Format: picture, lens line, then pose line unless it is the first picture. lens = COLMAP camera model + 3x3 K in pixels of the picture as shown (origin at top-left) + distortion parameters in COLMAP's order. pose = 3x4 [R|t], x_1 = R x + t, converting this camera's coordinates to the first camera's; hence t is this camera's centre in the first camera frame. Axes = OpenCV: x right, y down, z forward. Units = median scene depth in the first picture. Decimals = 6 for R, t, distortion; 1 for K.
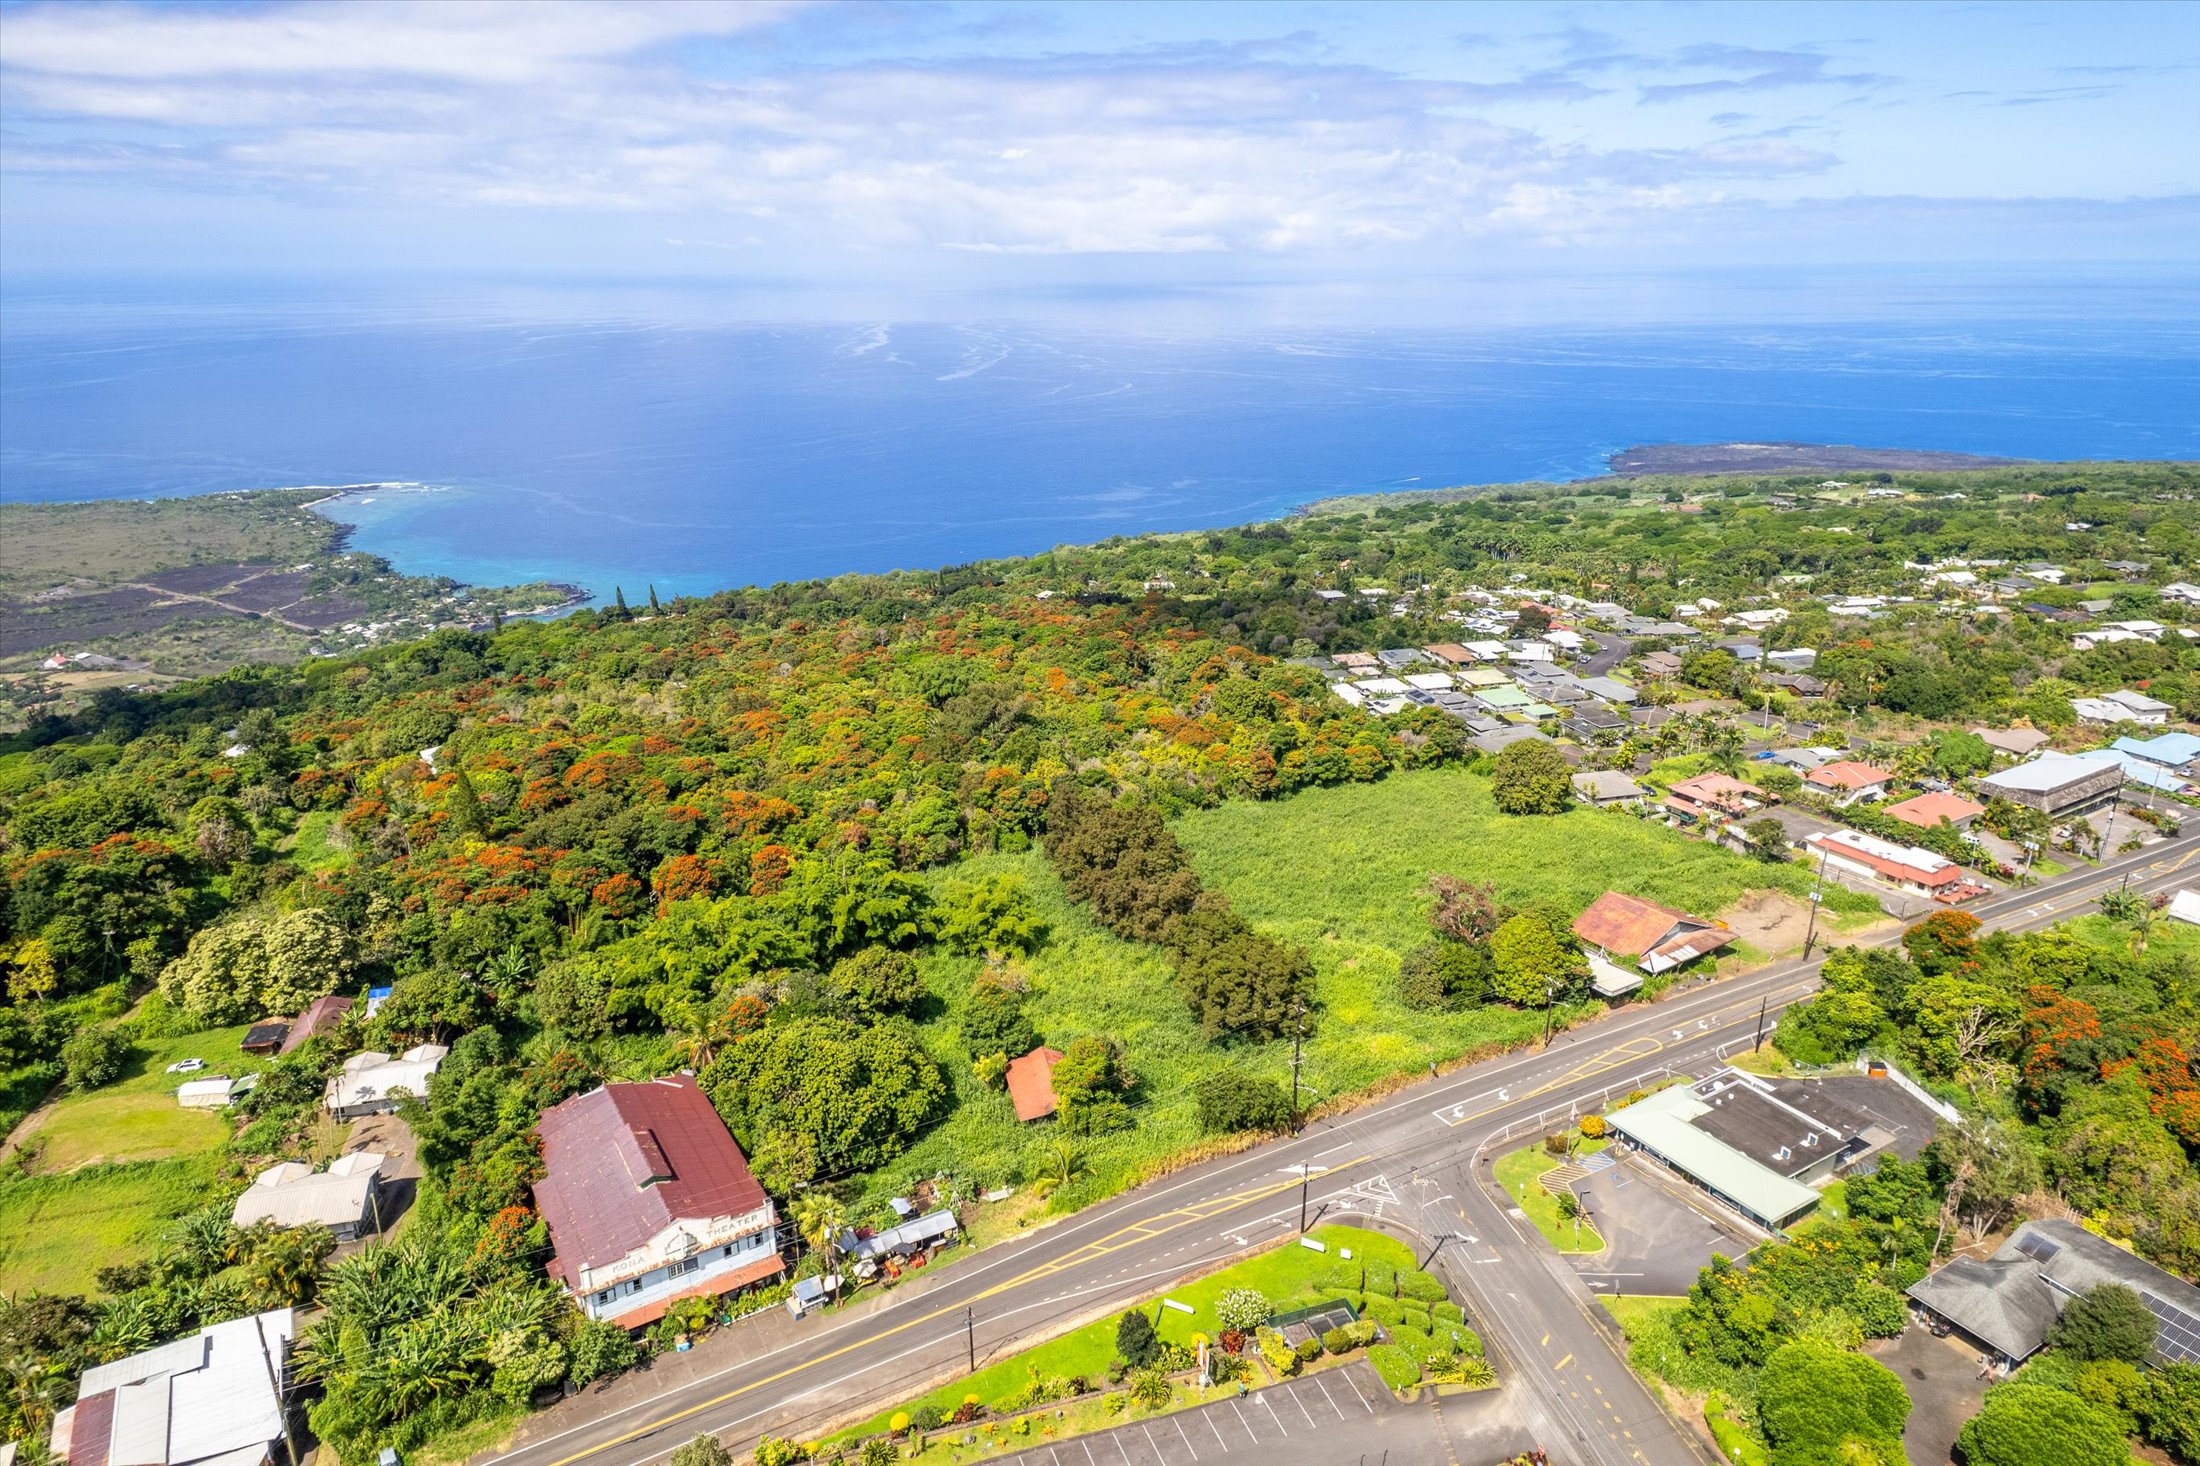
lens RADIAL K [[1350.9, 0, 1096.9], [0, 1350.9, 755.3], [0, 0, 1]] dist [0.091495, -0.070955]
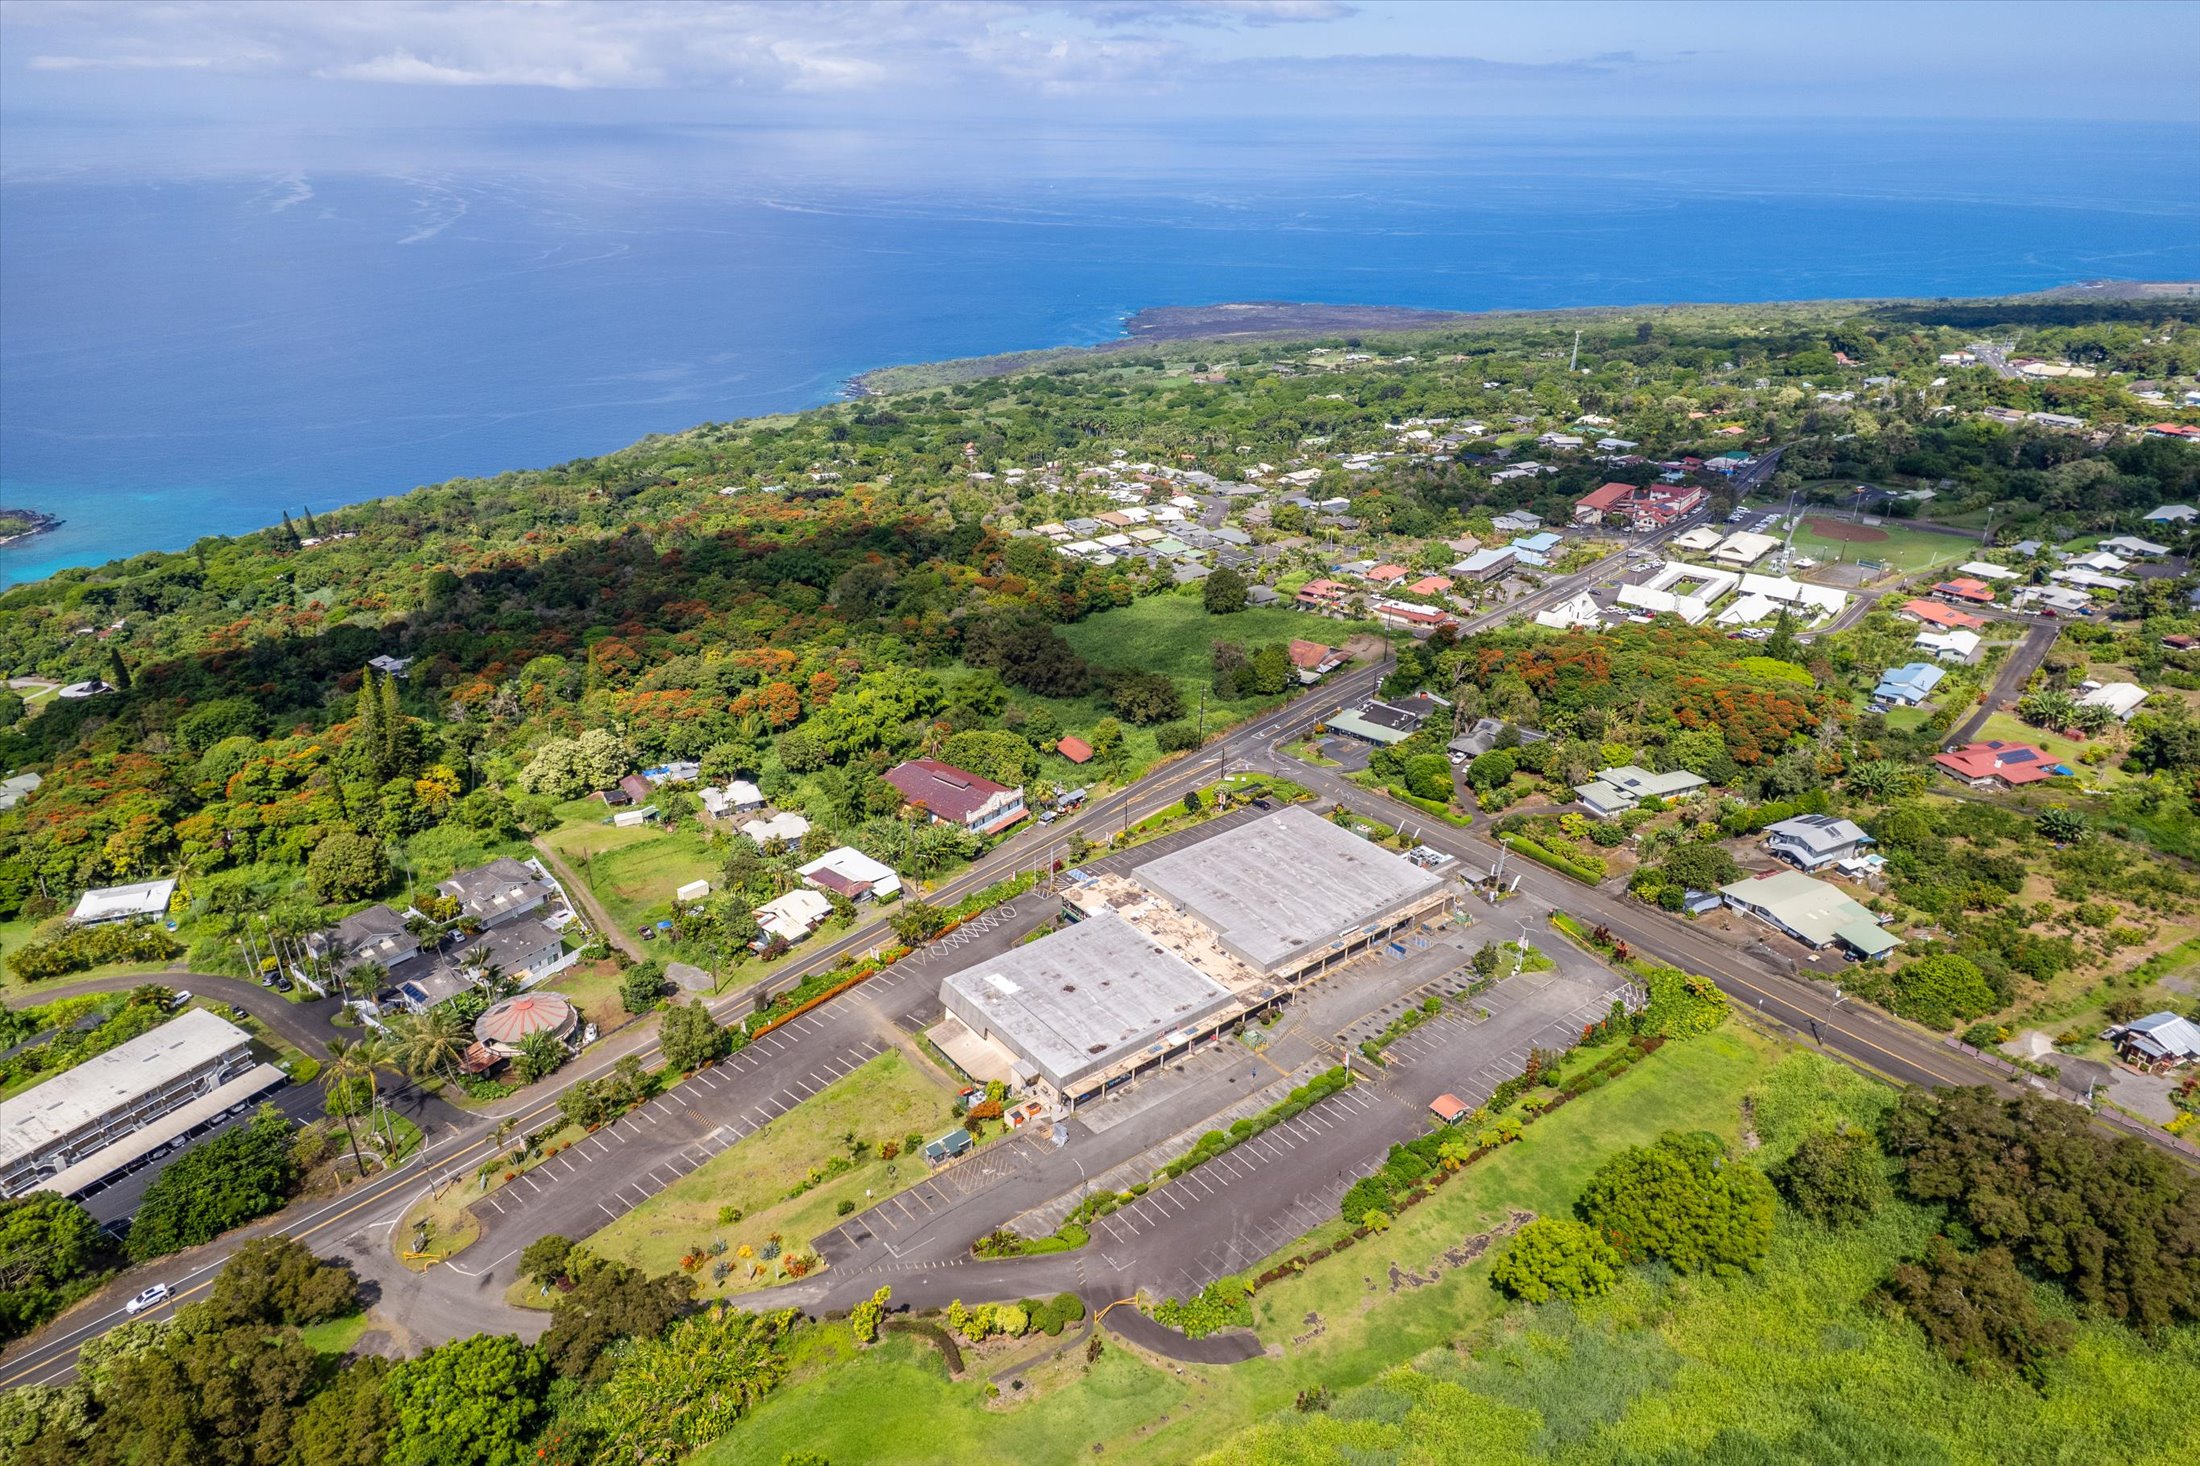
lens RADIAL K [[1381.6, 0, 1092.2], [0, 1381.6, 746.4], [0, 0, 1]] dist [0.101788, -0.075900]
pose [[0.942328, -0.129746, 0.308519, -0.263954], [0.103666, 0.989618, 0.099544, 0.012355], [-0.318232, -0.061820, 0.945995, -0.393294]]
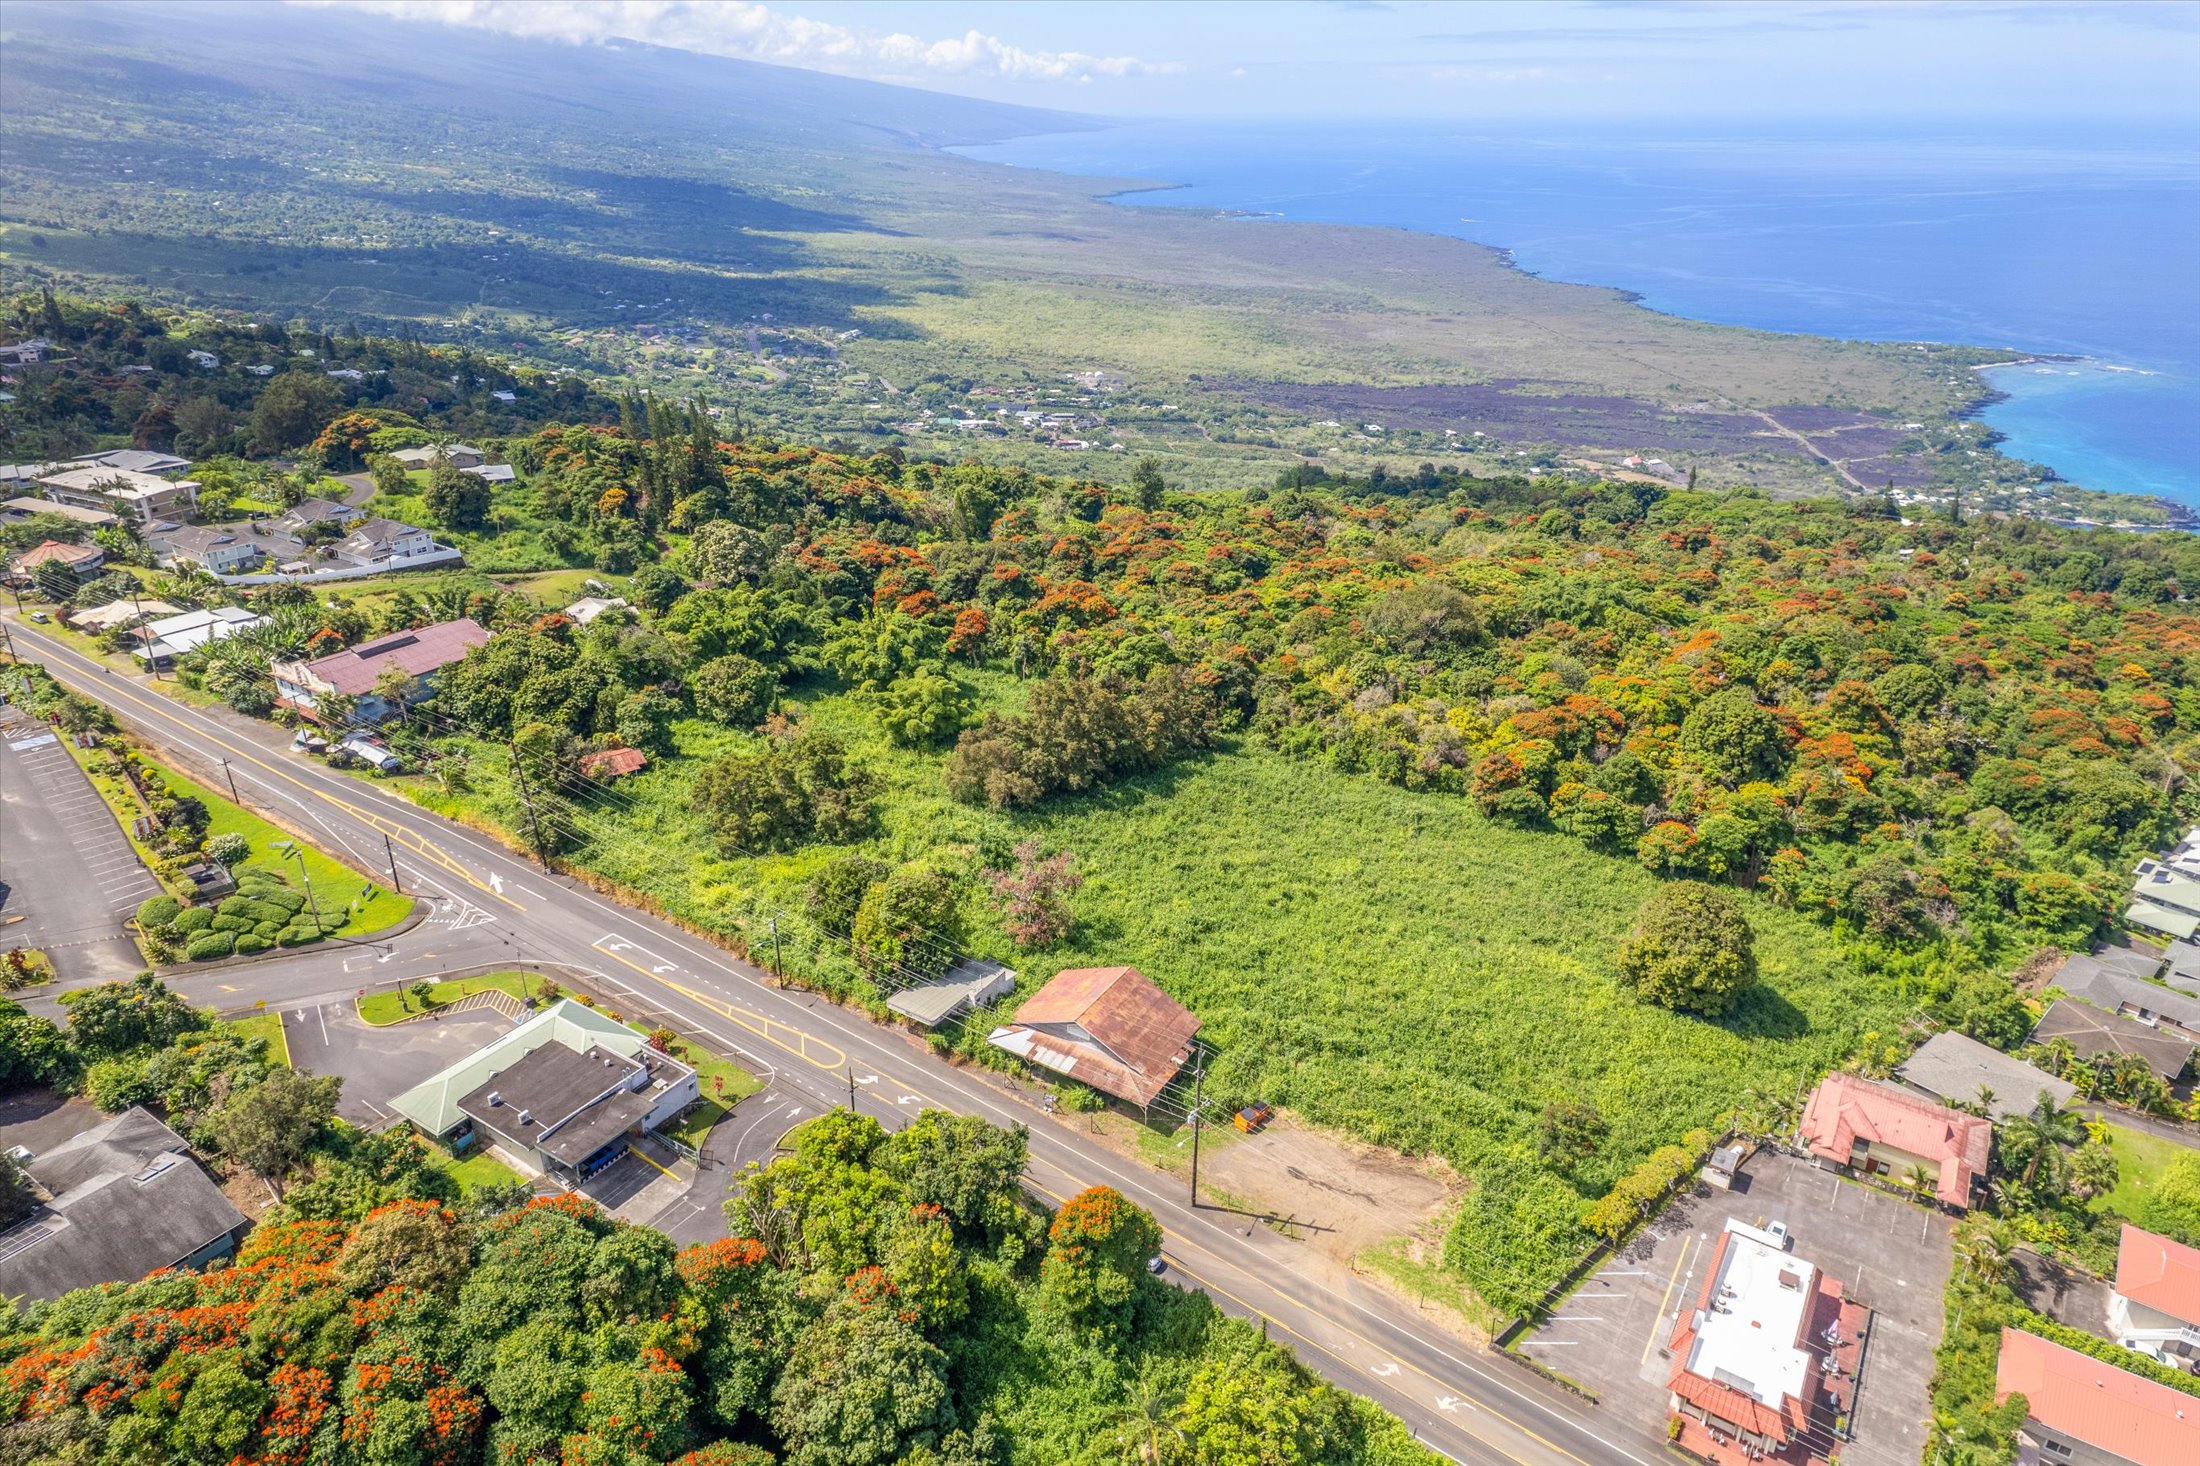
lens RADIAL K [[1350.9, 0, 1096.9], [0, 1350.9, 755.3], [0, 0, 1]] dist [0.091495, -0.070955]
pose [[0.414803, 0.396083, -0.819181, 0.461978], [-0.314416, 0.907223, 0.279443, -0.101707], [0.853862, 0.141649, 0.500854, 0.302595]]
